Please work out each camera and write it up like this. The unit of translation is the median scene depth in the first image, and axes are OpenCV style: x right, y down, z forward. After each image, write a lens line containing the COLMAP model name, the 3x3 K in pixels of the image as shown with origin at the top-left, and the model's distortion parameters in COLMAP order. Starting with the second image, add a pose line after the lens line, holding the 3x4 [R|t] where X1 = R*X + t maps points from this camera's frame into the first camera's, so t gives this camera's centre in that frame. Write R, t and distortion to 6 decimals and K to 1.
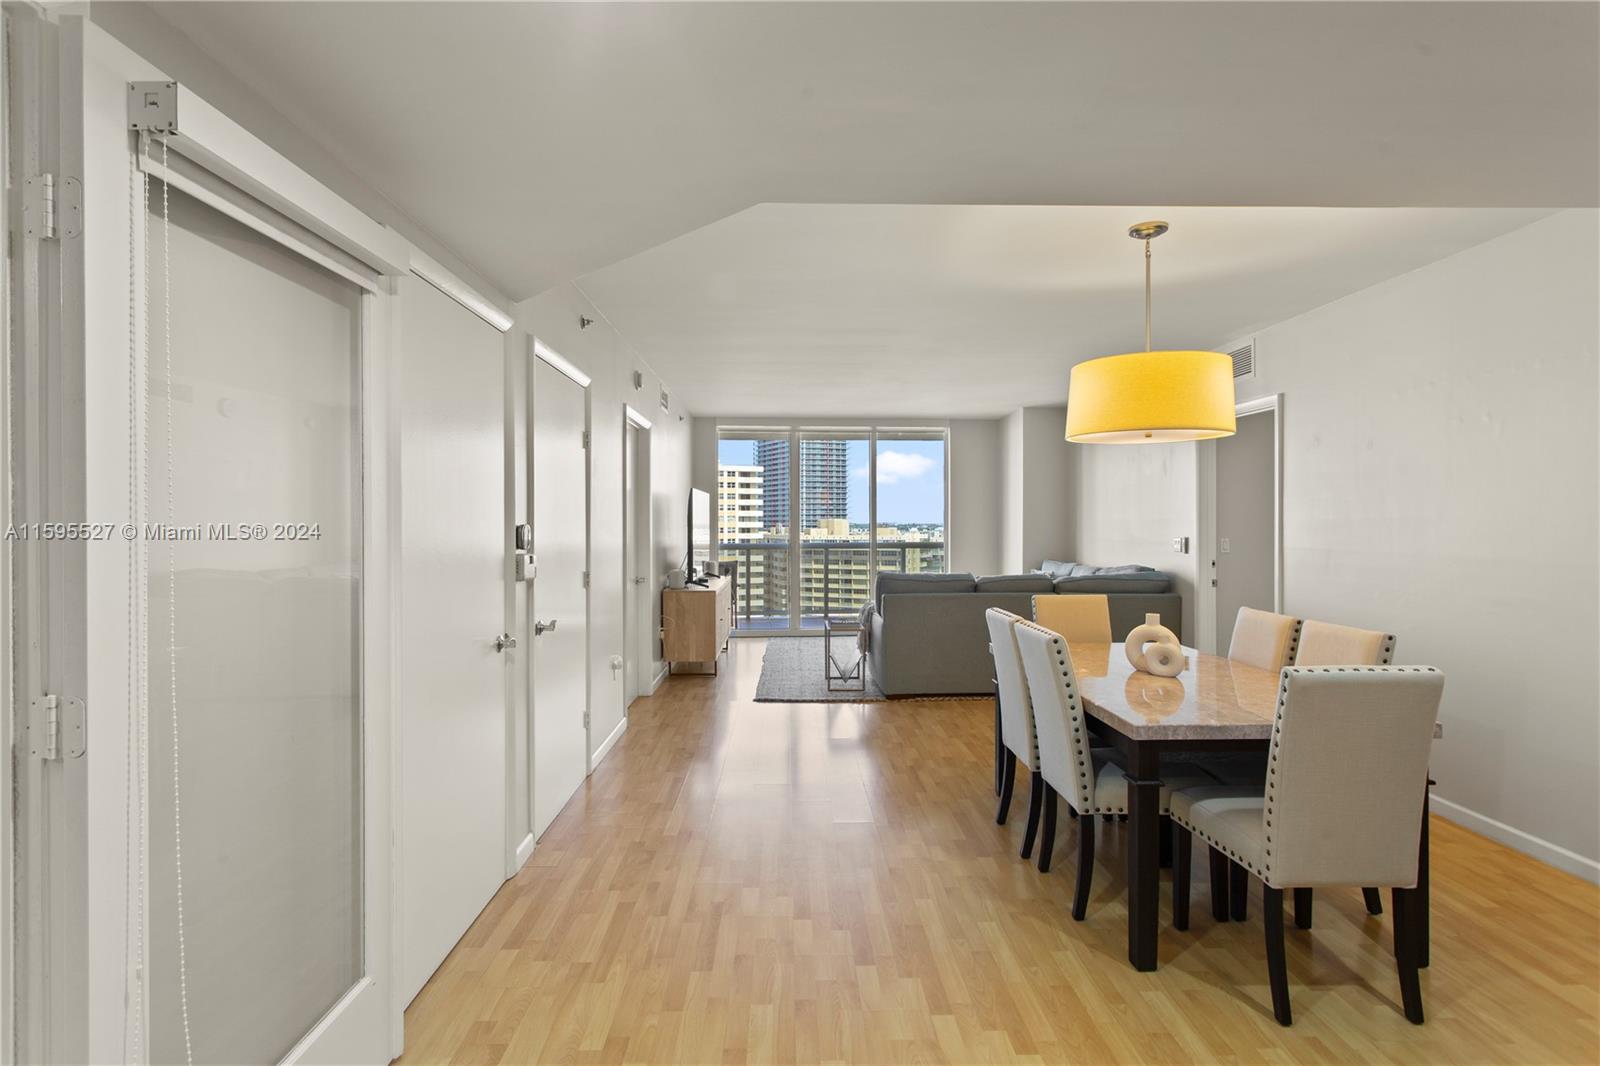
lens RADIAL K [[790.3, 0, 800.0], [0, 790.3, 533.0], [0, 0, 1]] dist [0.030548, 0.000428]
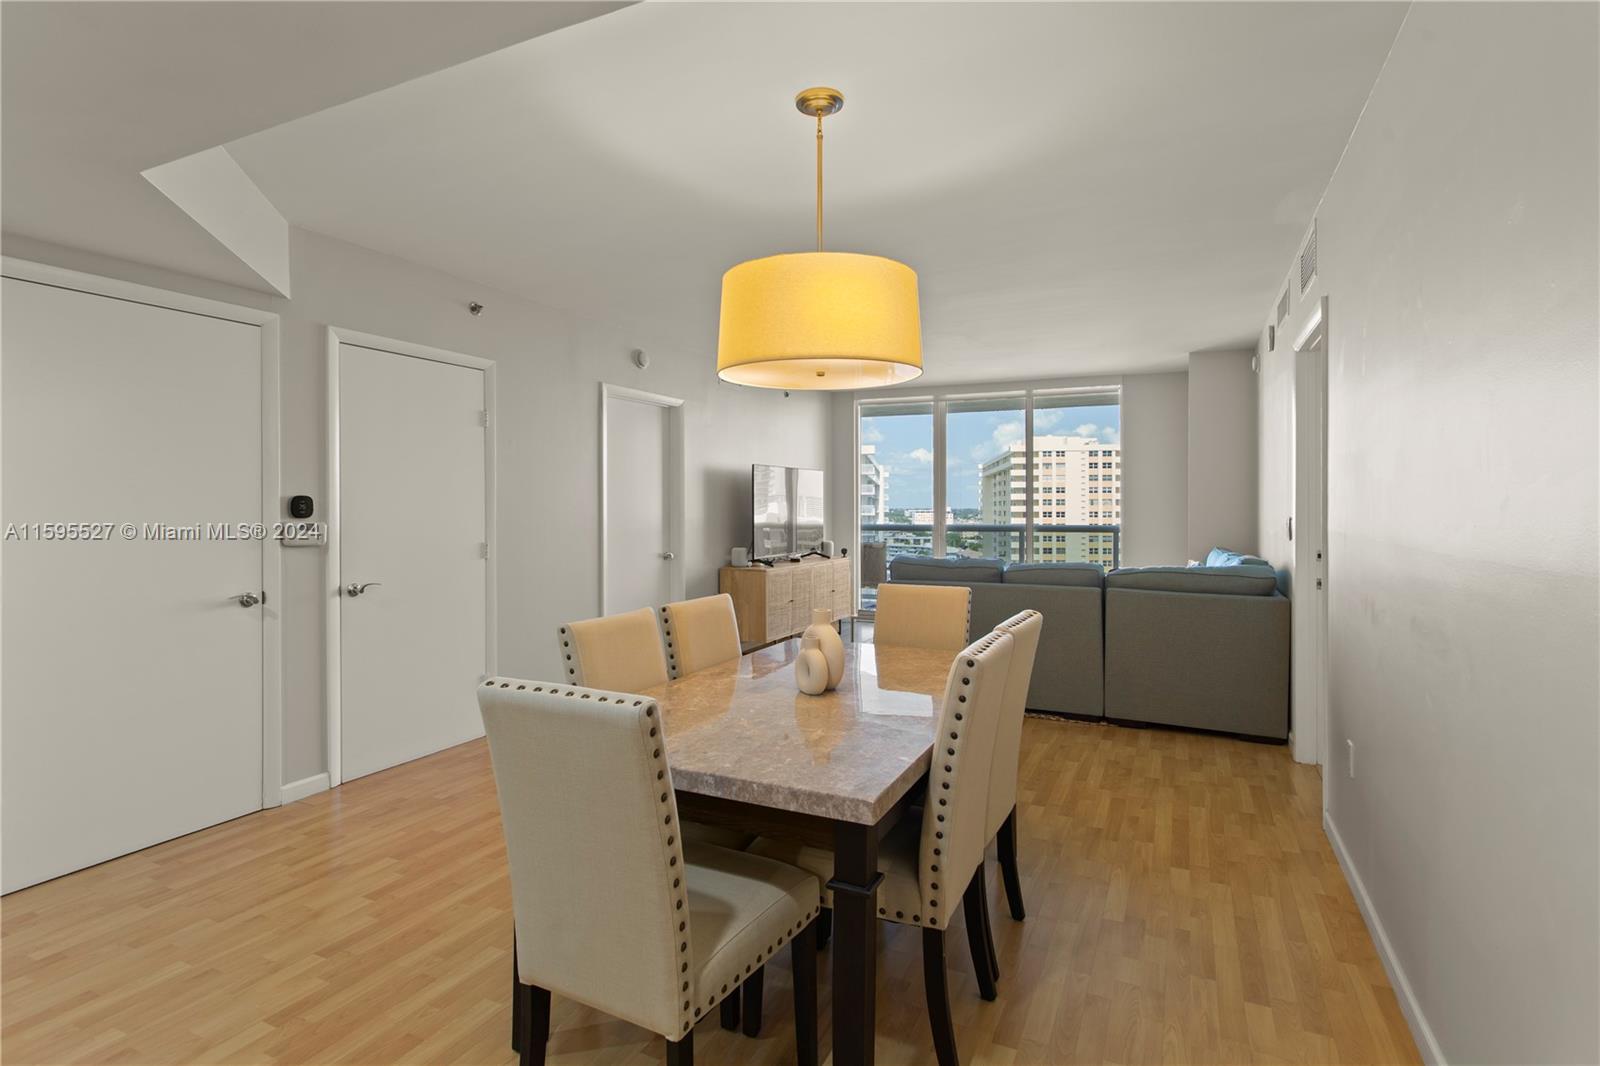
lens RADIAL K [[797.7, 0, 802.0], [0, 797.7, 512.6], [0, 0, 1]] dist [0.022963, 0.000751]
pose [[0.882775, 0.003263, -0.469785, 0.625375], [-0.007074, 0.999955, -0.006348, 0.013145], [0.469743, 0.008927, 0.882758, 0.255540]]
